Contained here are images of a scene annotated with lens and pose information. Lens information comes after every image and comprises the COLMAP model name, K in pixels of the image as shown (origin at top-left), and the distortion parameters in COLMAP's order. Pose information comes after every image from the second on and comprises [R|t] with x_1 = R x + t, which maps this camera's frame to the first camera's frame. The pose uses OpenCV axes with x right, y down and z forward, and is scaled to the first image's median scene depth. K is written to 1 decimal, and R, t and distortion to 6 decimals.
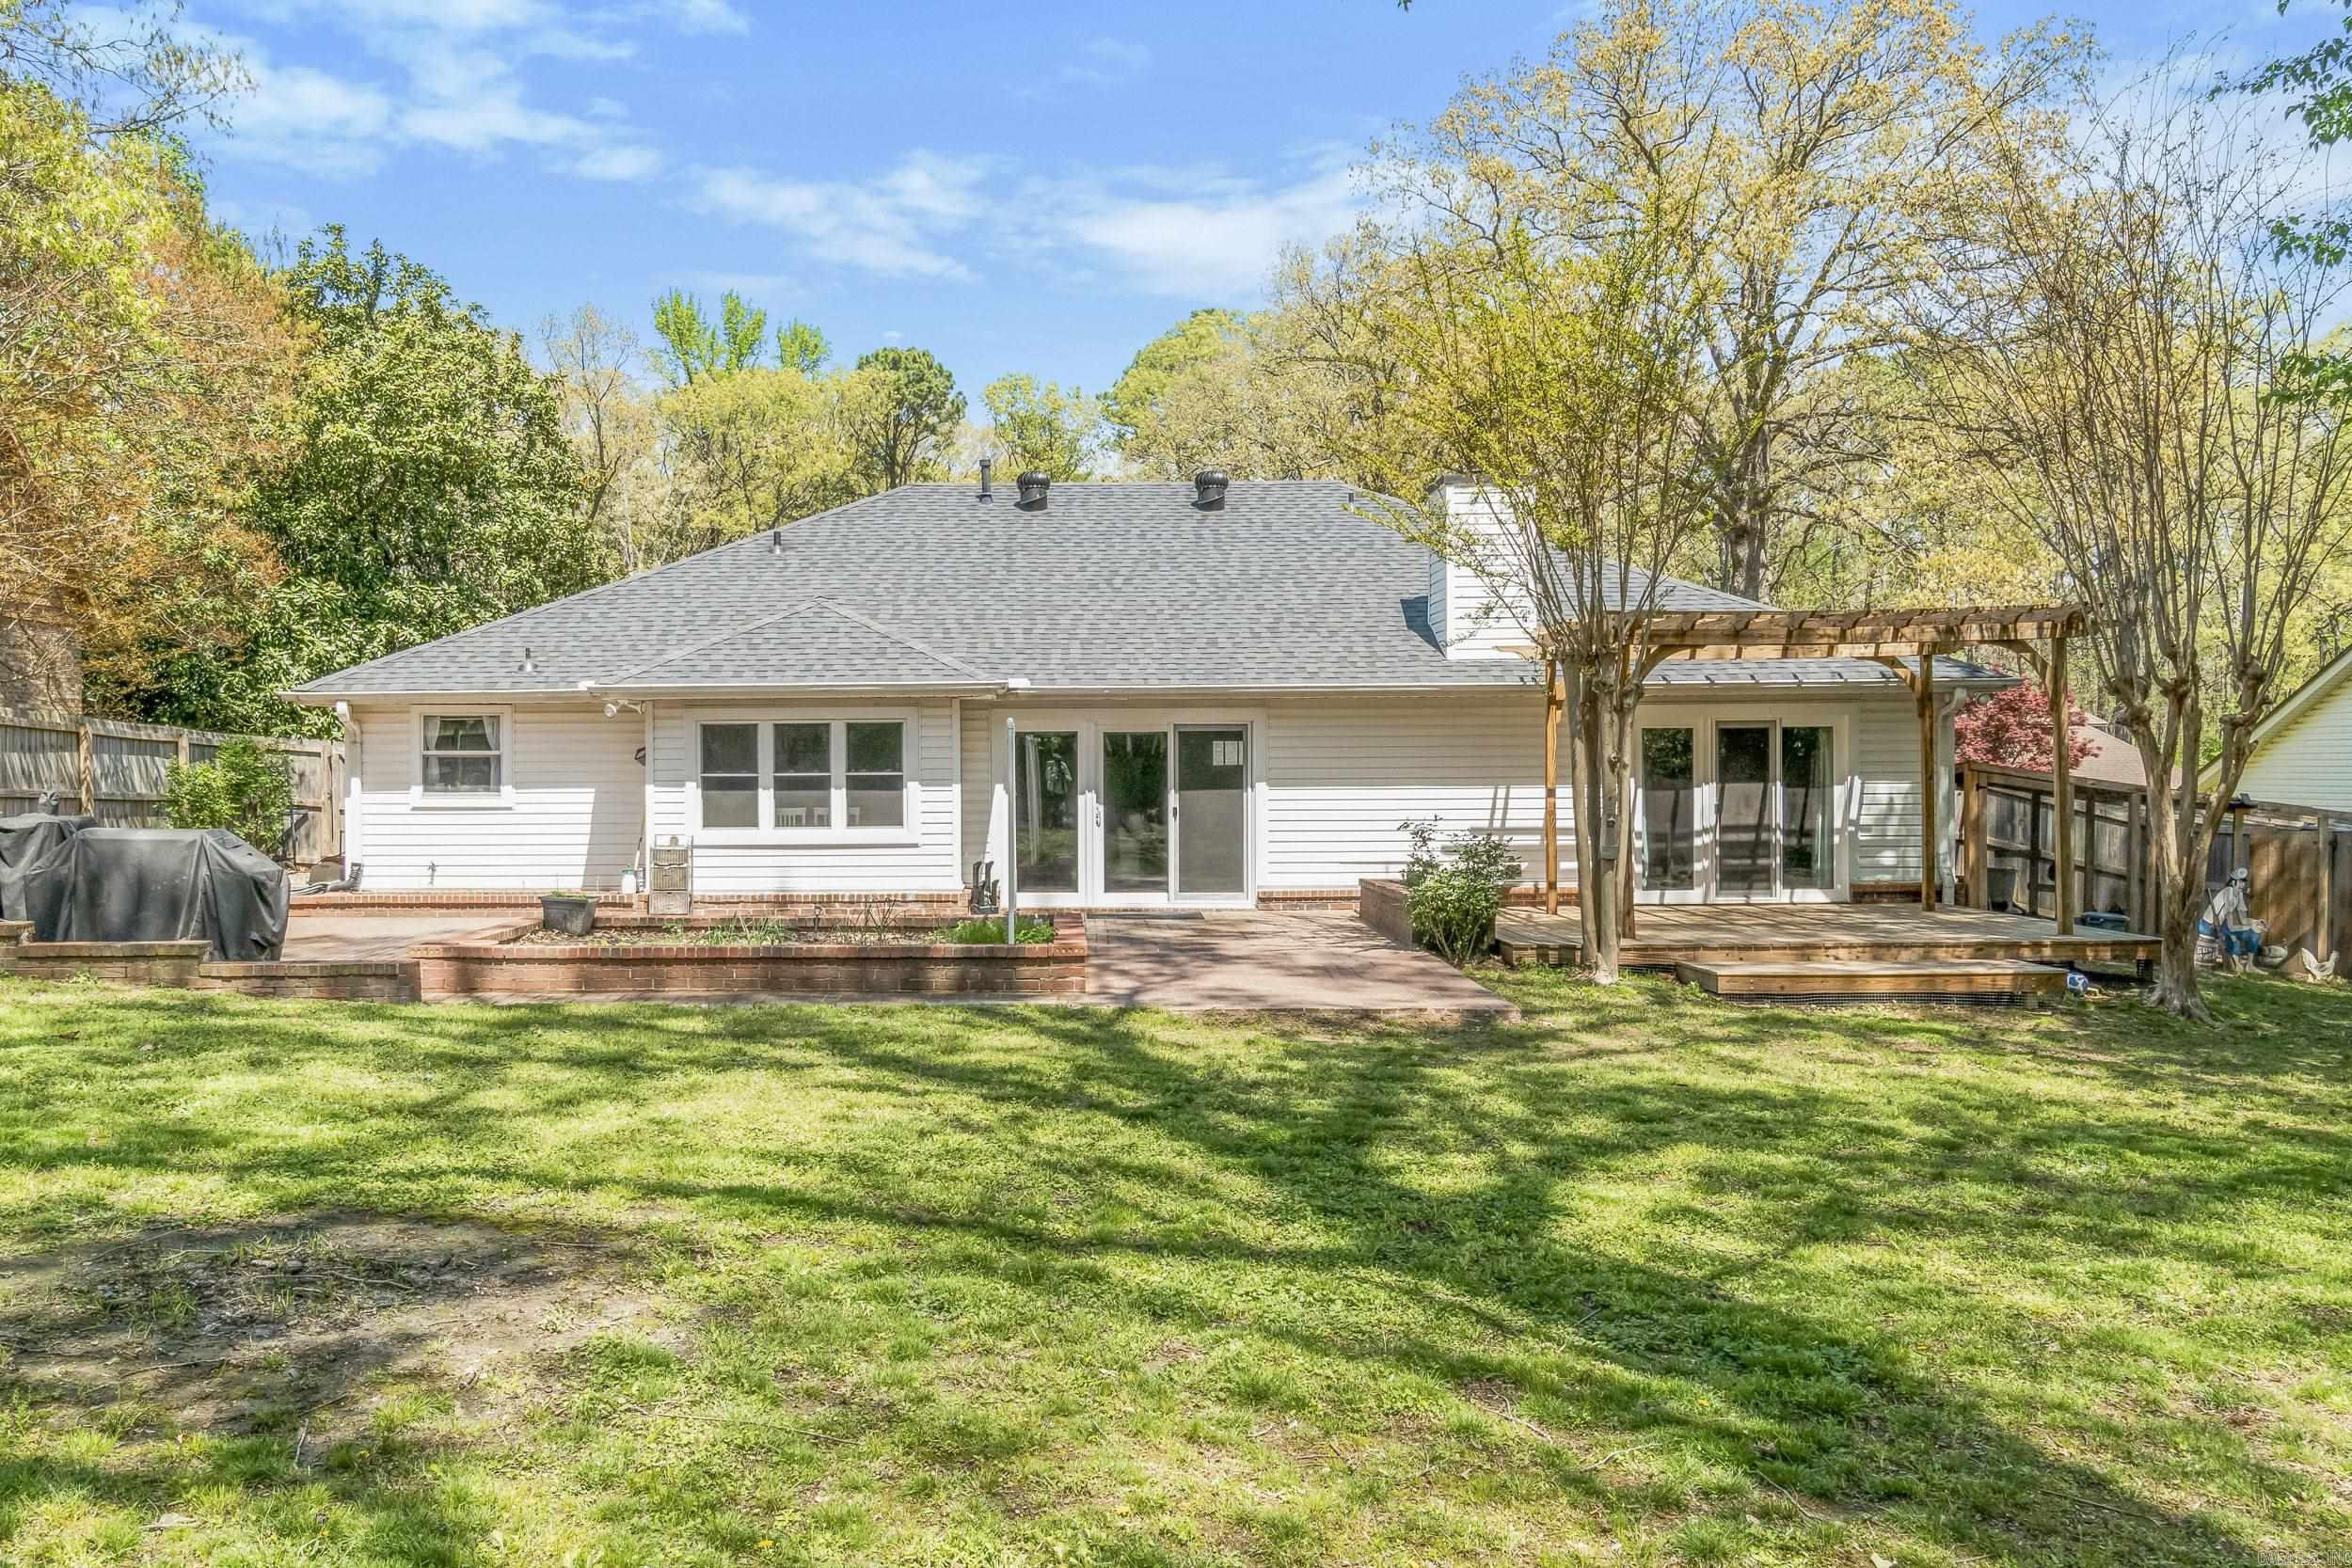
lens RADIAL K [[1832.4, 0, 1083.6], [0, 1832.4, 819.8], [0, 0, 1]] dist [-0.002093, 0.004606]
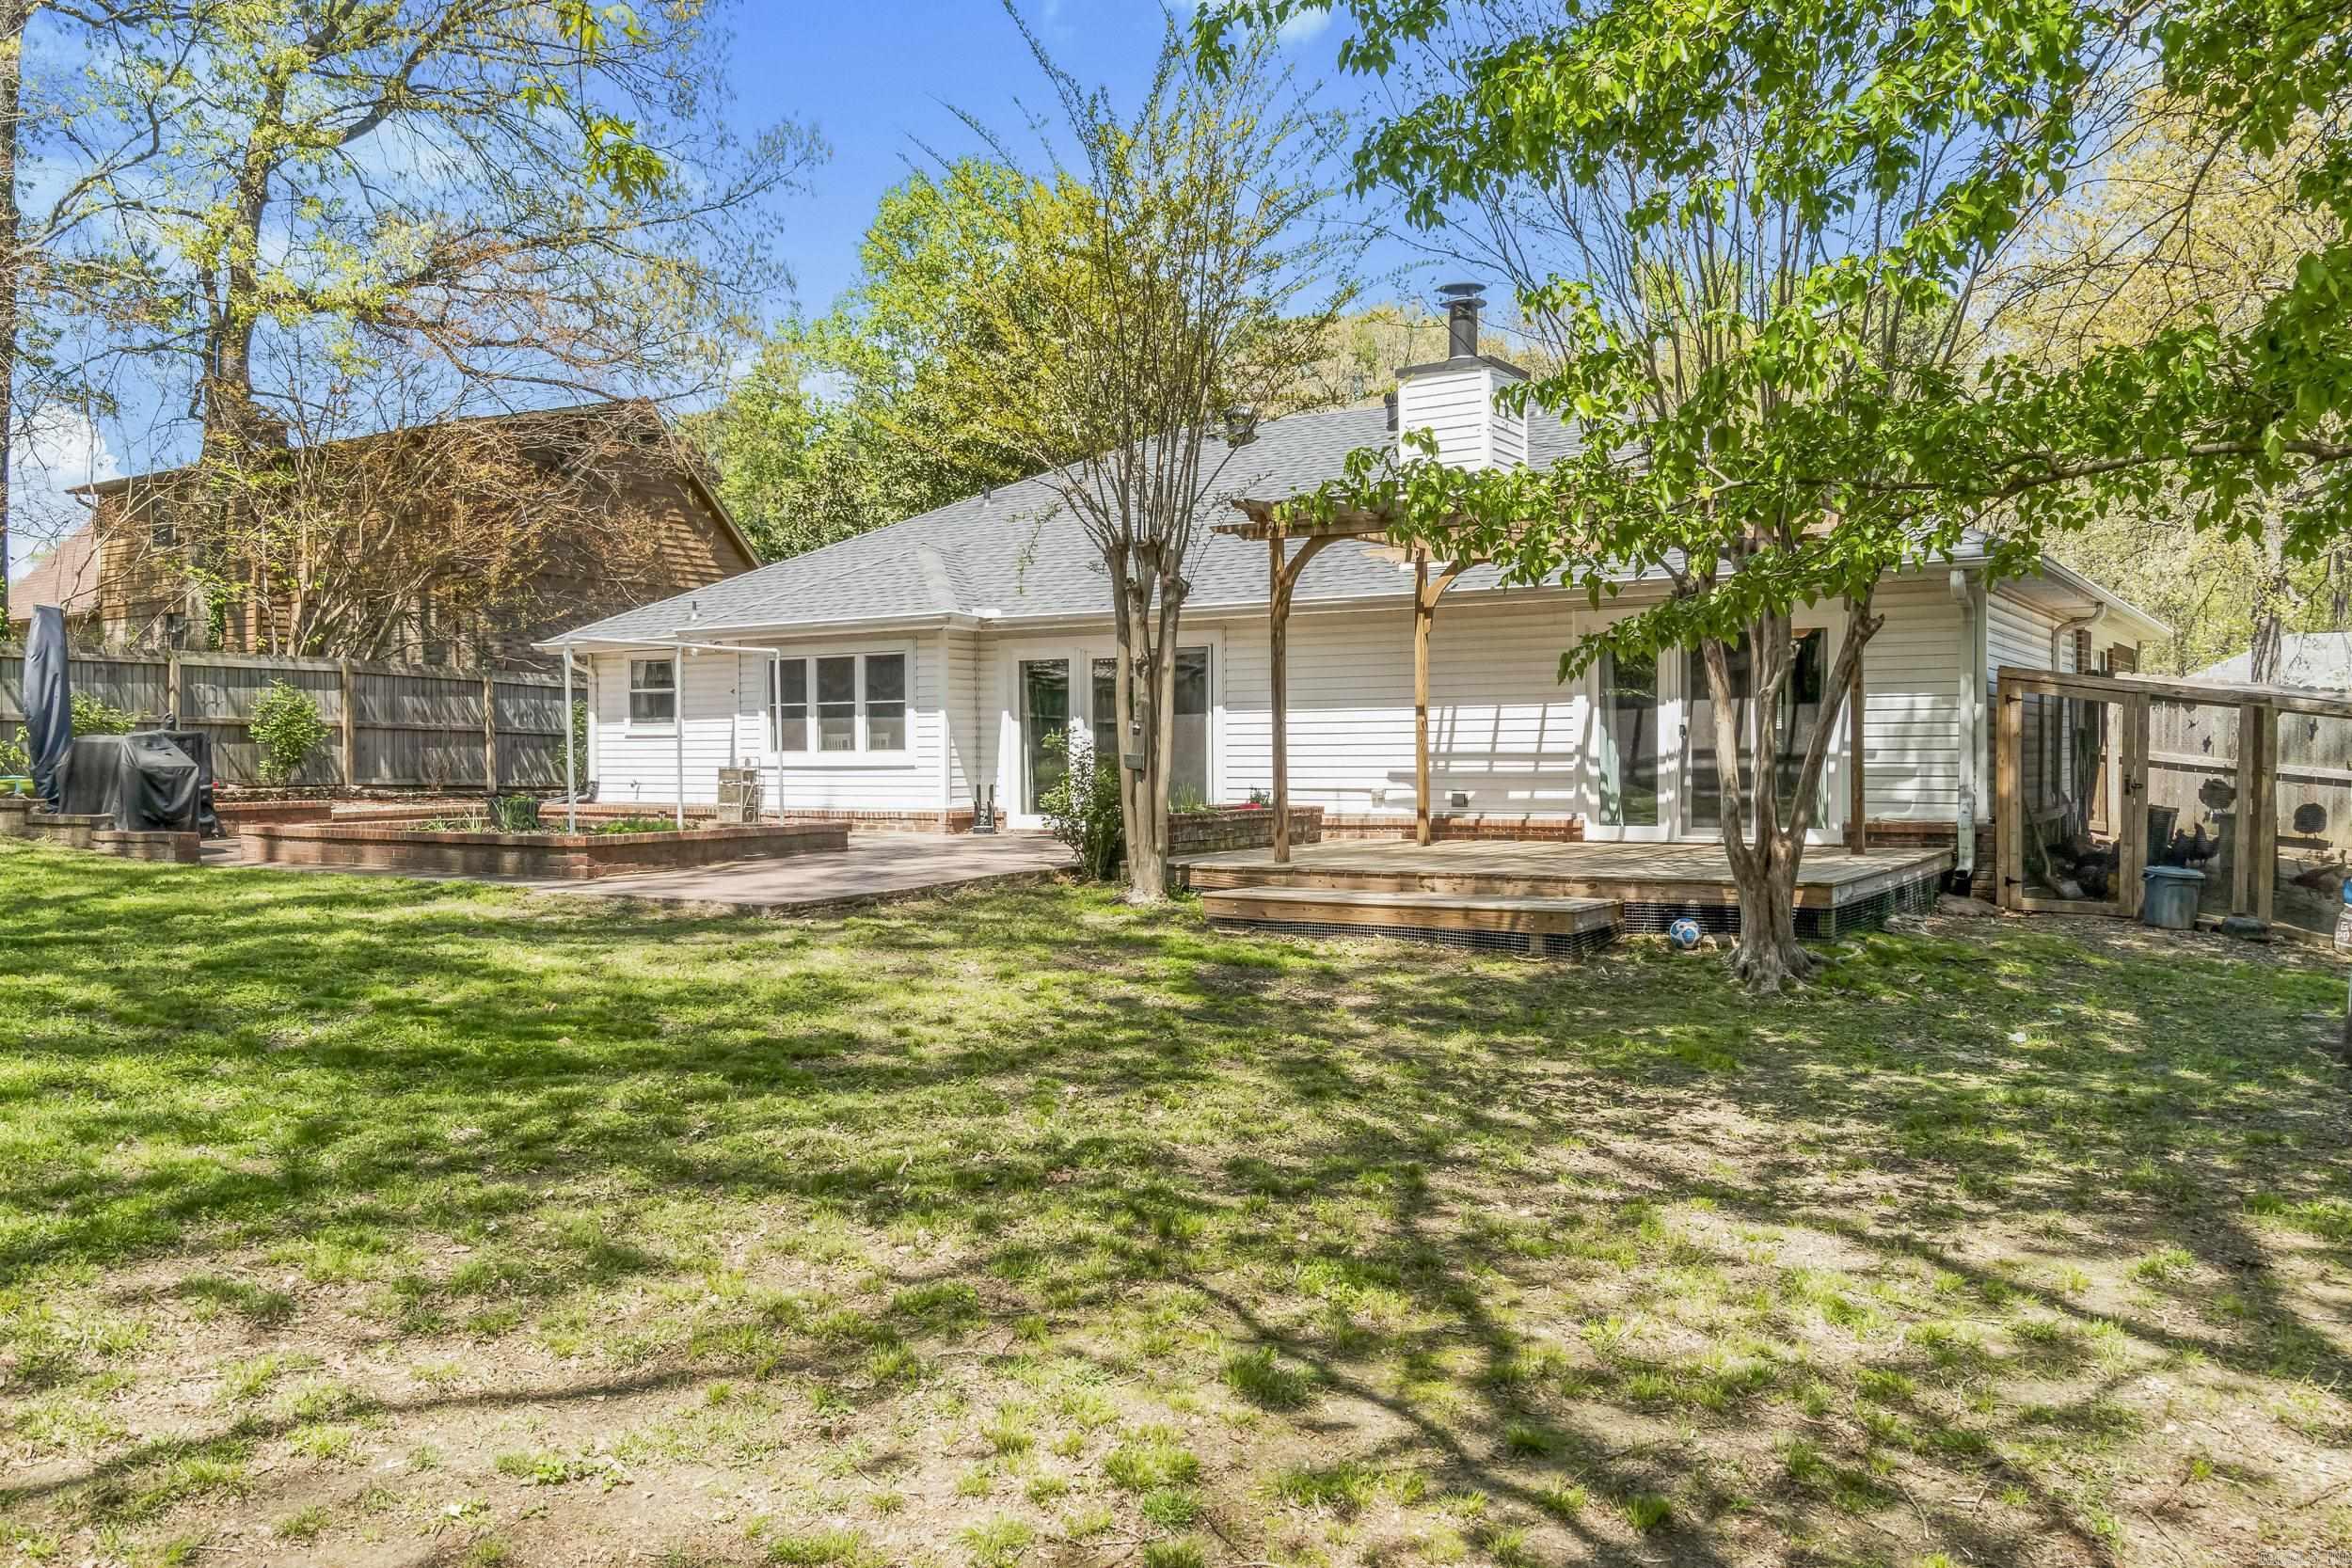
lens RADIAL K [[1832.4, 0, 1164.7], [0, 1832.4, 789.7], [0, 0, 1]] dist [-0.002093, 0.004606]
pose [[0.841054, 0.011035, -0.540839, 0.603955], [-0.010934, 0.999934, 0.003399, 0.021288], [0.540841, 0.003055, 0.841119, 0.164687]]
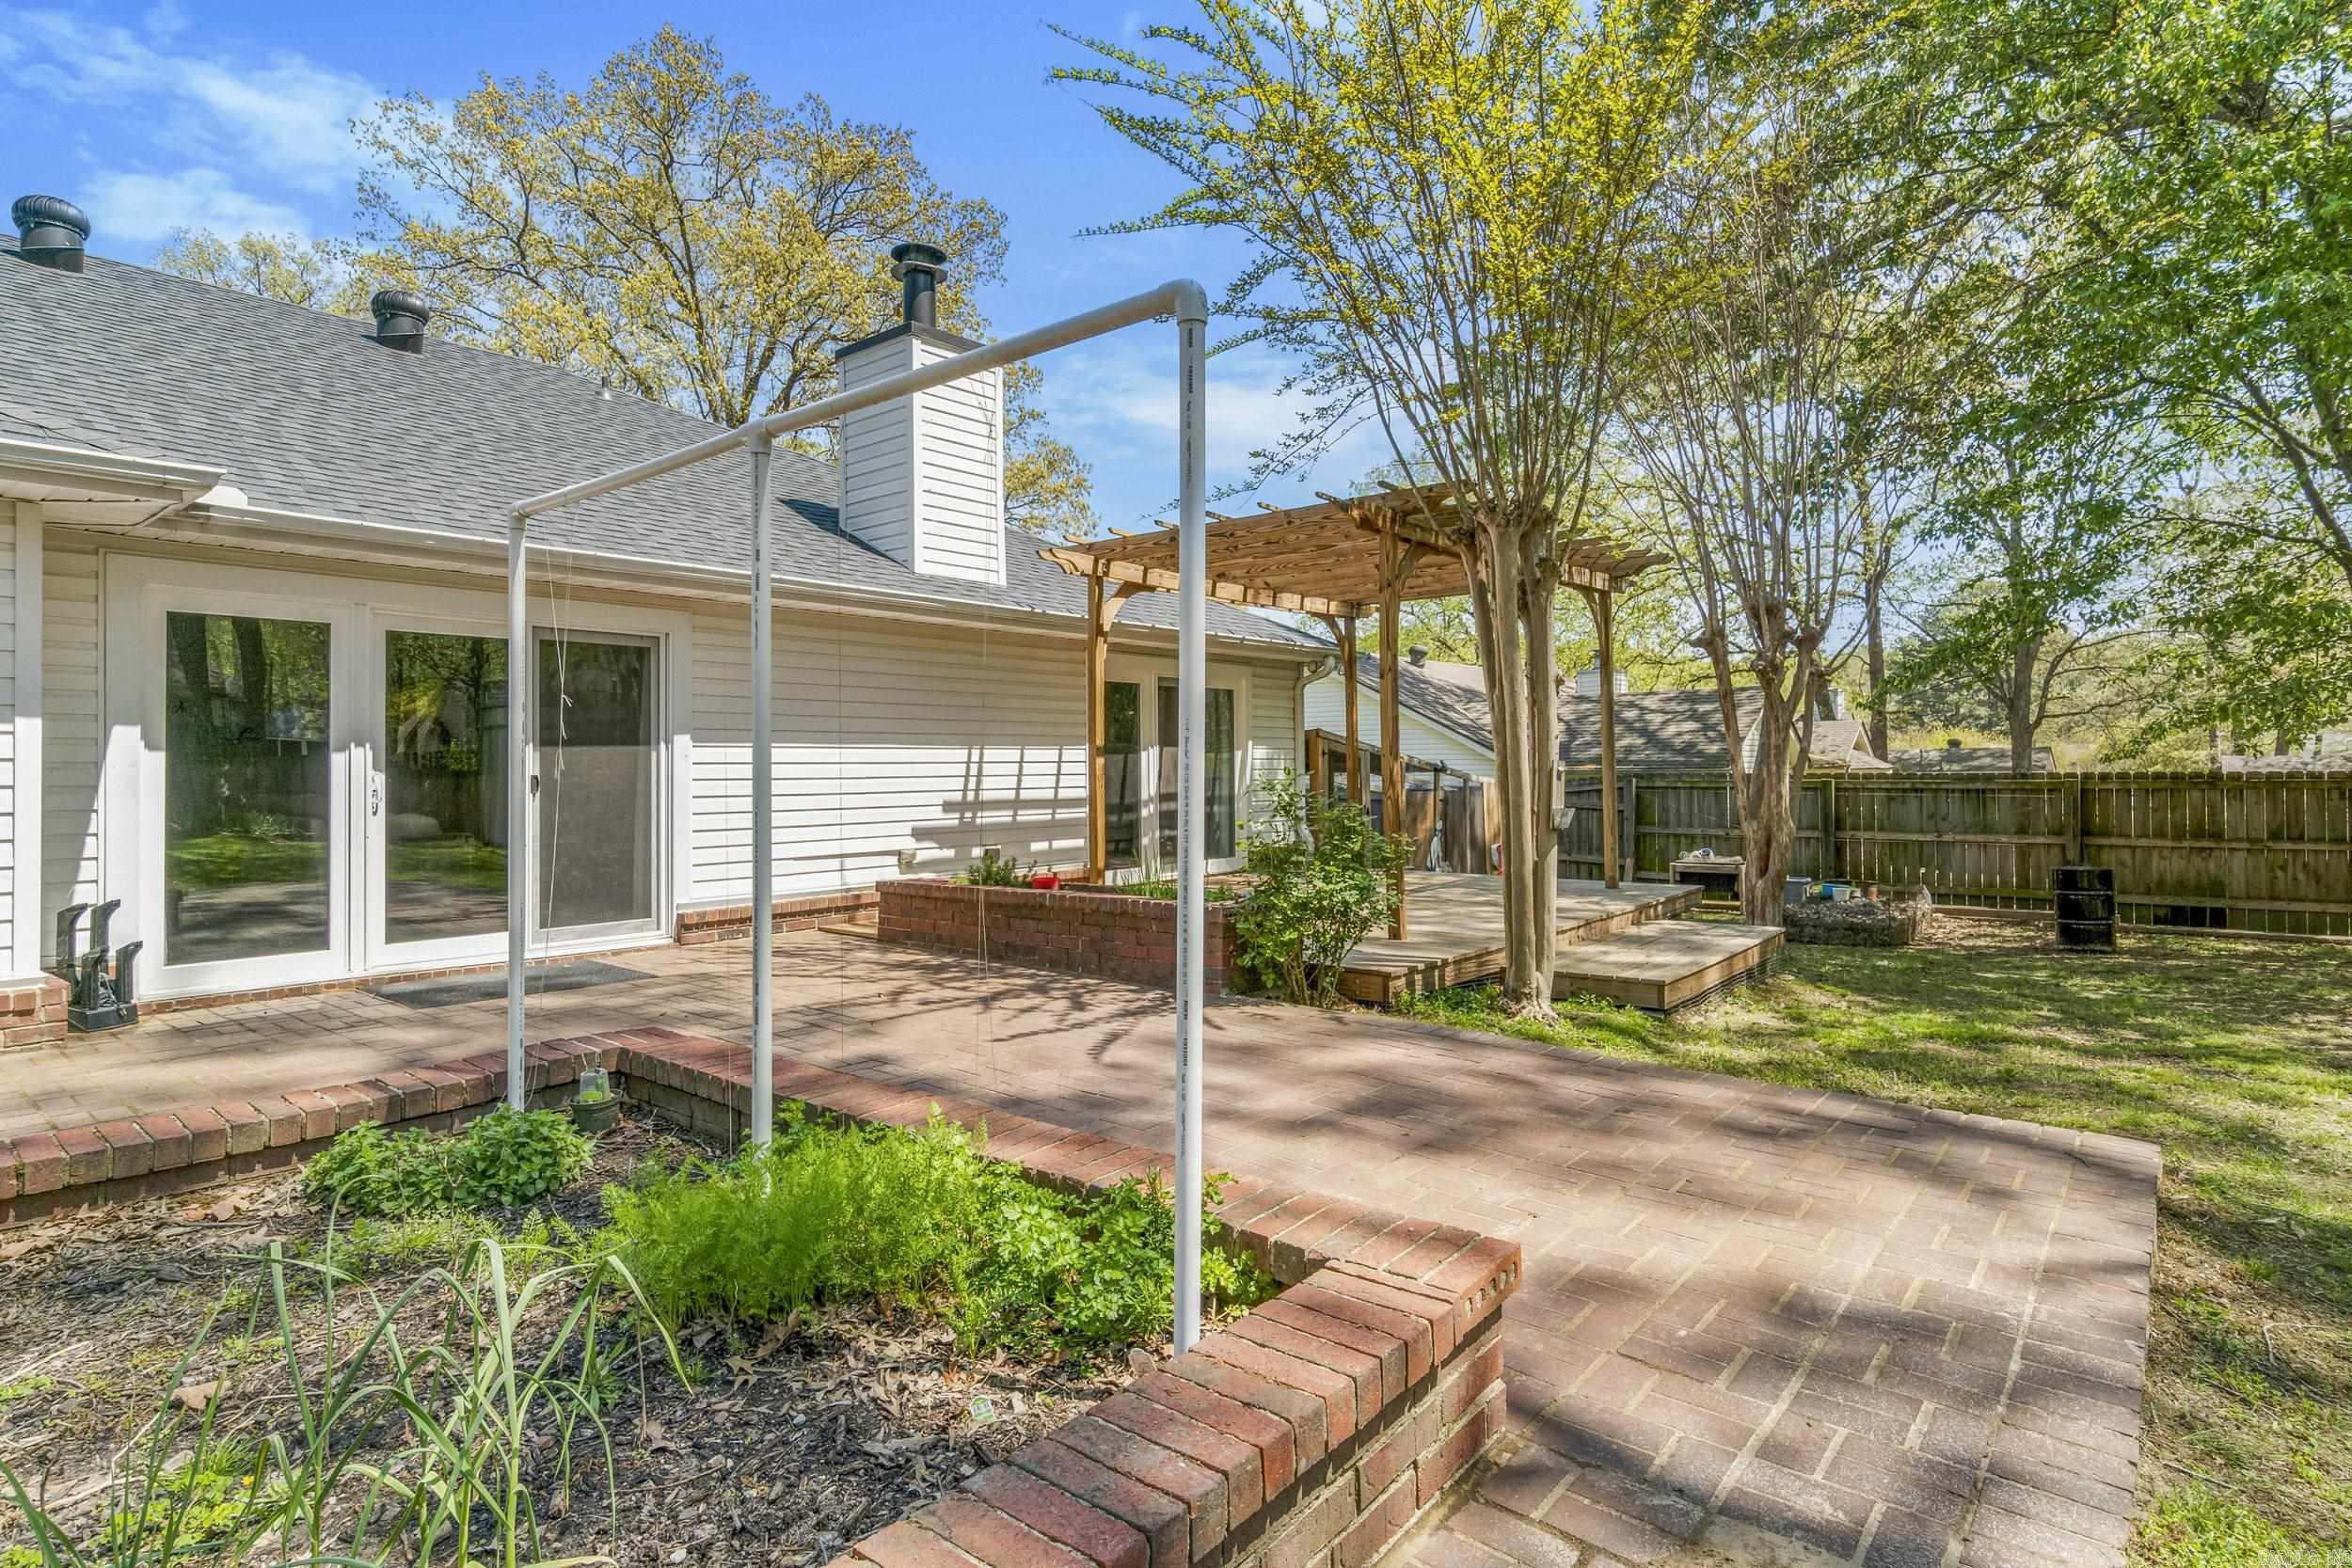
lens RADIAL K [[1205.2, 0, 1148.8], [0, 1205.2, 755.3], [0, 0, 1]] dist [-0.010865, 0.003608]
pose [[0.646912, 0.008159, 0.762521, -0.107734], [0.025628, 0.999145, -0.032433, 0.003420], [-0.762134, 0.040523, 0.646150, 0.625699]]
